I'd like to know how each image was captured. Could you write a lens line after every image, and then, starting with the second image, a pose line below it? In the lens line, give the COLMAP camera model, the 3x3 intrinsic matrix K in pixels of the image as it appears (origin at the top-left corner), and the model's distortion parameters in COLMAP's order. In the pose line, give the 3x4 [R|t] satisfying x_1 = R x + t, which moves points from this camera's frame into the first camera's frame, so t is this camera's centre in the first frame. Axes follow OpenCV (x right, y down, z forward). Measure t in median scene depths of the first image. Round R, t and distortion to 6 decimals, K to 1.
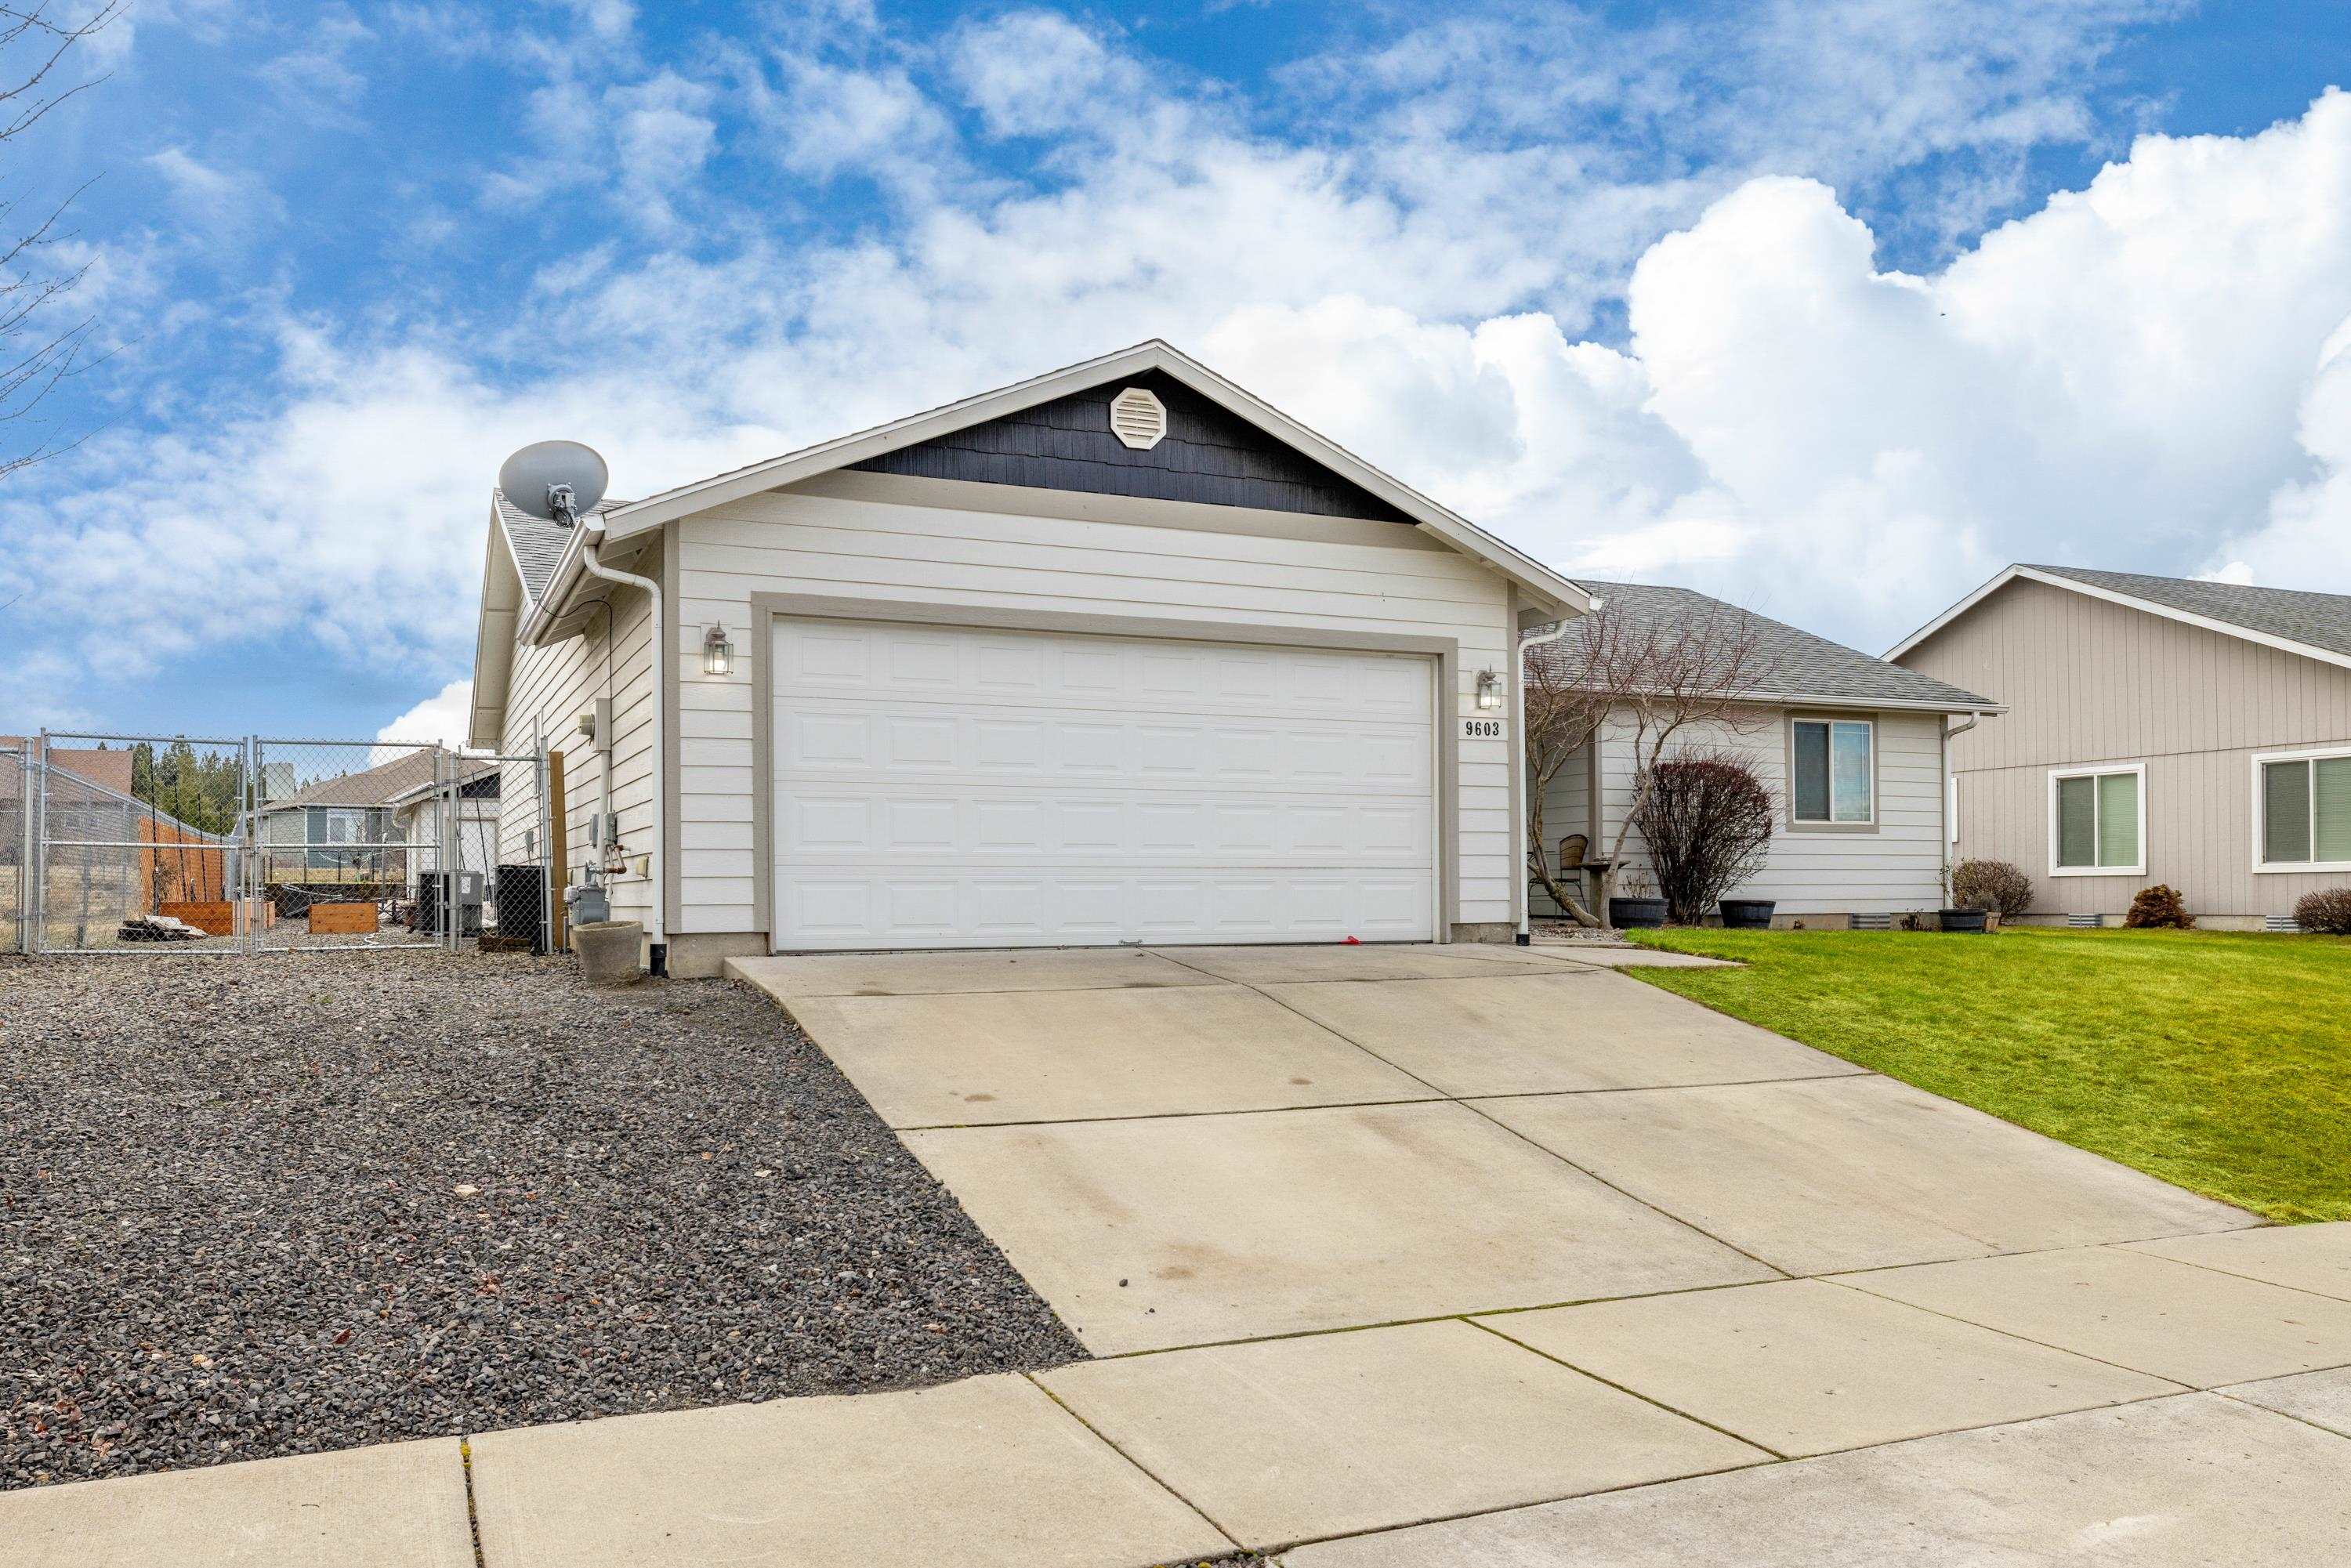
lens RADIAL K [[1698.6, 0, 1175.5], [0, 1698.6, 784.0], [0, 0, 1]] dist [-0.000289, 0.000119]
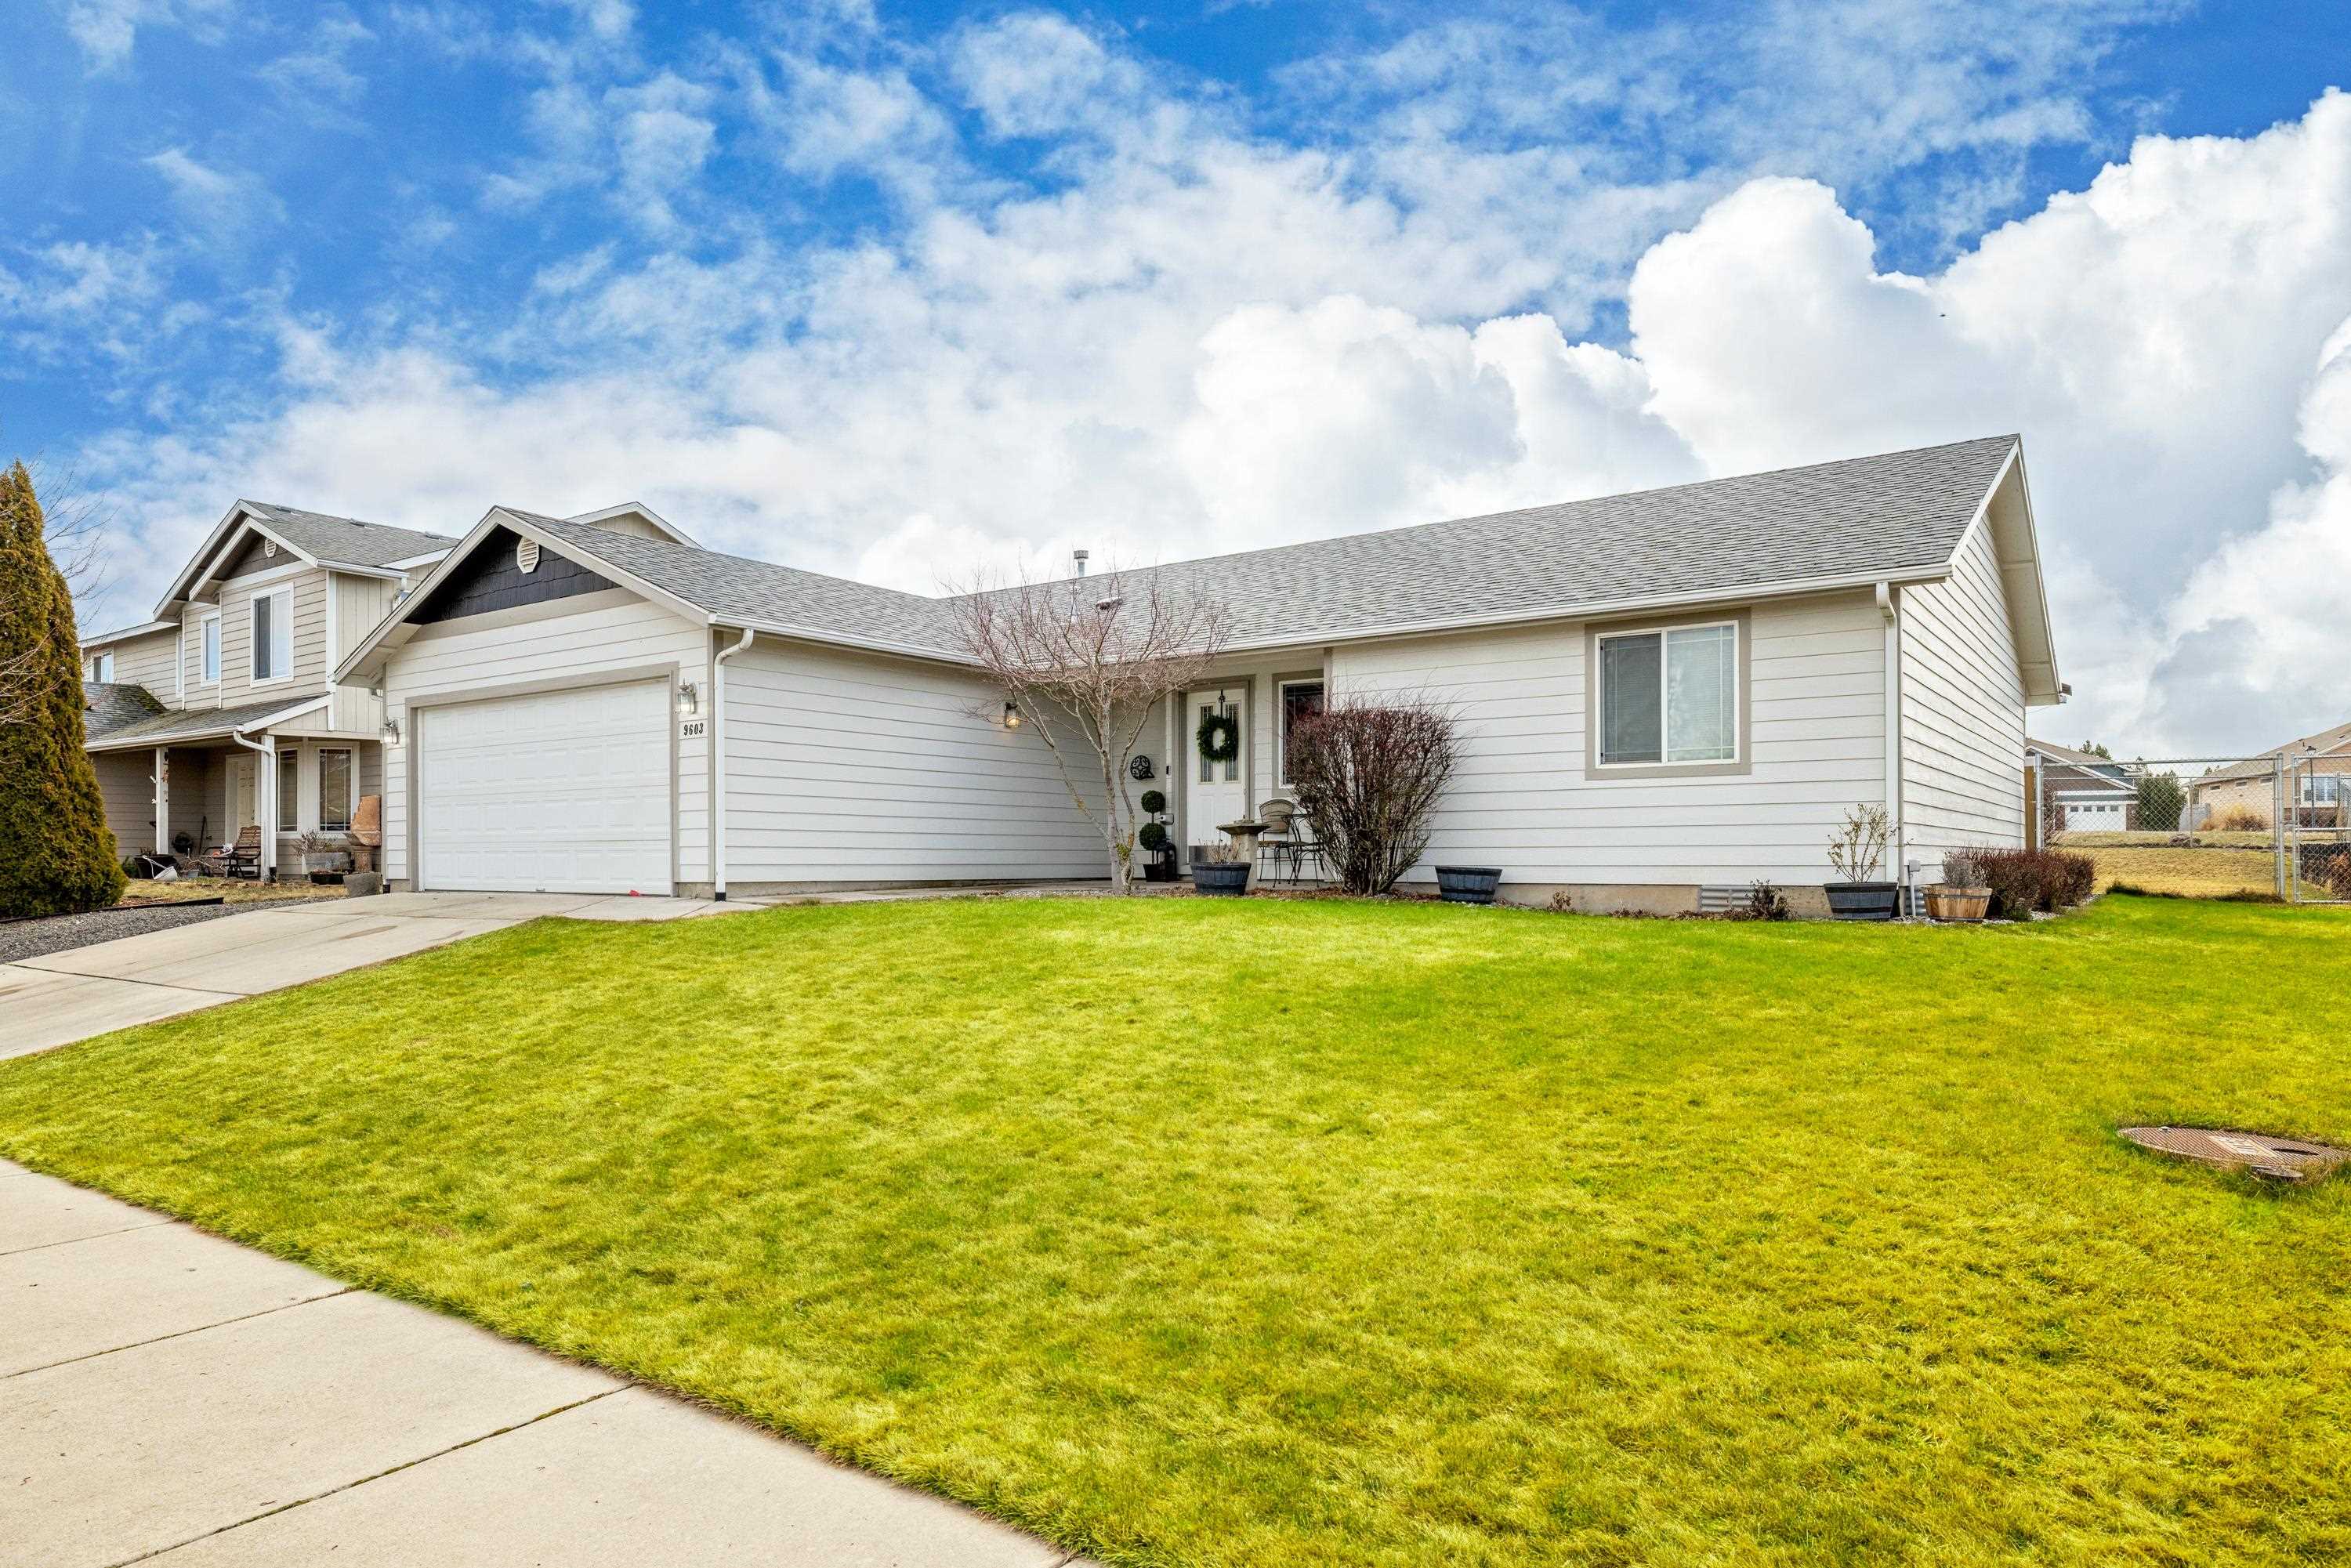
lens RADIAL K [[1436.4, 0, 1175.5], [0, 1436.4, 784.0], [0, 0, 1]] dist [0.001408, 0.000043]
pose [[0.504959, -0.042305, -0.862106, 0.872937], [0.056962, 0.998254, -0.015622, 0.030854], [0.861262, -0.041218, 0.506487, 0.517851]]
